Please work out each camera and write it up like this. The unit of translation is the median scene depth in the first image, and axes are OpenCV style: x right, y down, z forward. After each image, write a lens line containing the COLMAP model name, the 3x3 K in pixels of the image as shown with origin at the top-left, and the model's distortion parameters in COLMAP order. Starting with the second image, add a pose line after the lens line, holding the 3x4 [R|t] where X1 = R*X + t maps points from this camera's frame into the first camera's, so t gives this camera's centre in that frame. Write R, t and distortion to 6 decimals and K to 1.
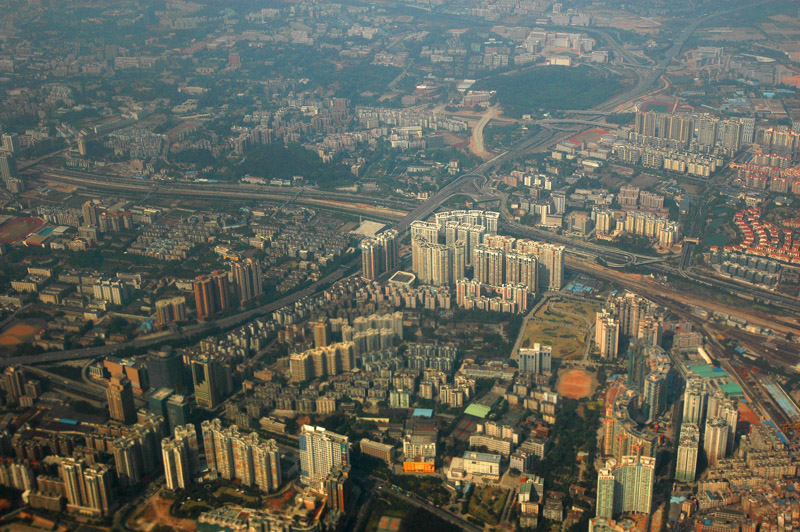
lens RADIAL K [[755.0, 0, 400.0], [0, 755.0, 266.0], [0, 0, 1]] dist [0.022497, 0.022709]
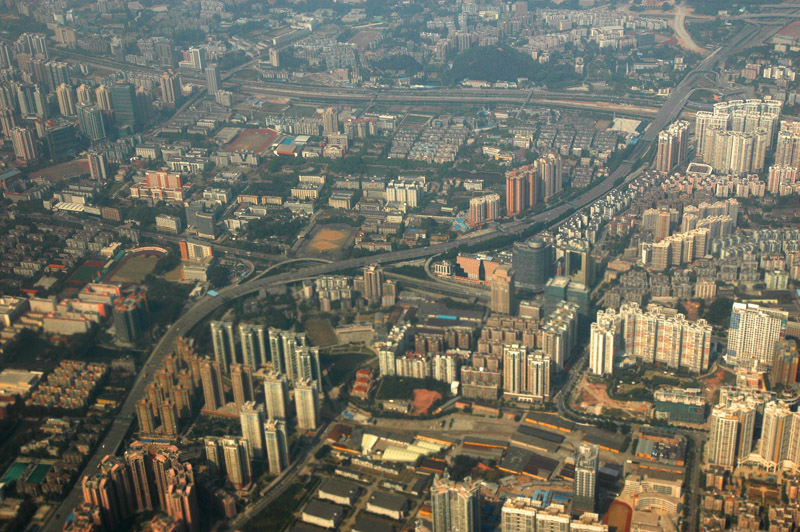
lens RADIAL K [[755.0, 0, 400.0], [0, 755.0, 266.0], [0, 0, 1]] dist [0.022497, 0.022709]
pose [[0.997955, -0.042389, 0.047850, -0.401638], [0.038734, 0.996439, 0.074890, 0.048284], [-0.050854, -0.072883, 0.996043, 0.034274]]
